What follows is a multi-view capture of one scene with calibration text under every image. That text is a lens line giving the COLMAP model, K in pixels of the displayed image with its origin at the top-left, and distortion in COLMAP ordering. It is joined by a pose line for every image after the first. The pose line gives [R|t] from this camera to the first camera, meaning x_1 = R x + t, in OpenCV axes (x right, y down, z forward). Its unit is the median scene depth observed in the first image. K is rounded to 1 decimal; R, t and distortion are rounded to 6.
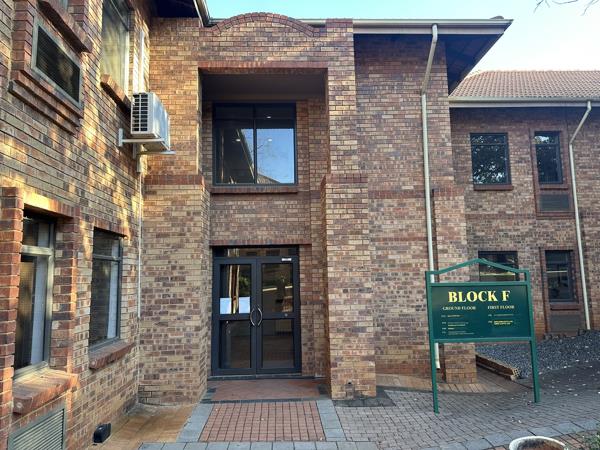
lens RADIAL K [[419.0, 0, 300.0], [0, 419.0, 225.0], [0, 0, 1]] dist [0.117469, -0.228388]
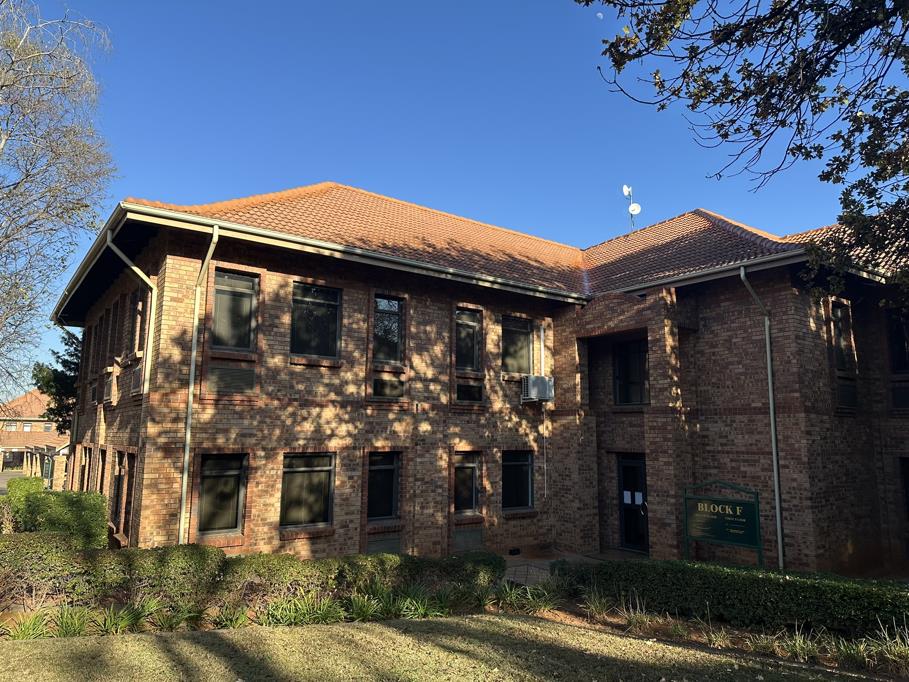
lens RADIAL K [[634.7, 0, 454.5], [0, 634.7, 341.0], [0, 0, 1]] dist [0.117469, -0.228388]
pose [[0.567290, -0.096275, -0.817871, 1.222549], [0.078944, 0.994927, -0.062360, -0.216506], [0.819726, -0.029190, 0.572012, -0.596666]]
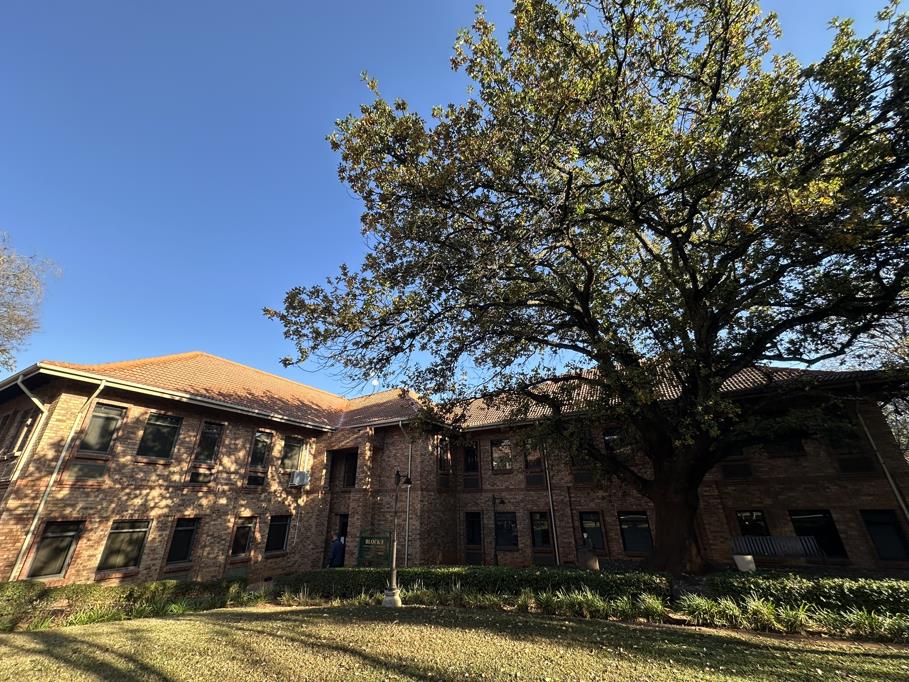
lens RADIAL K [[363.2, 0, 451.8], [0, 363.2, 339.6], [0, 0, 1]] dist [0.000437, 0.000075]
pose [[0.852774, -0.208446, -0.478881, 1.648143], [0.057008, 0.948575, -0.311376, -0.225612], [0.519160, 0.238233, 0.820803, -0.704415]]
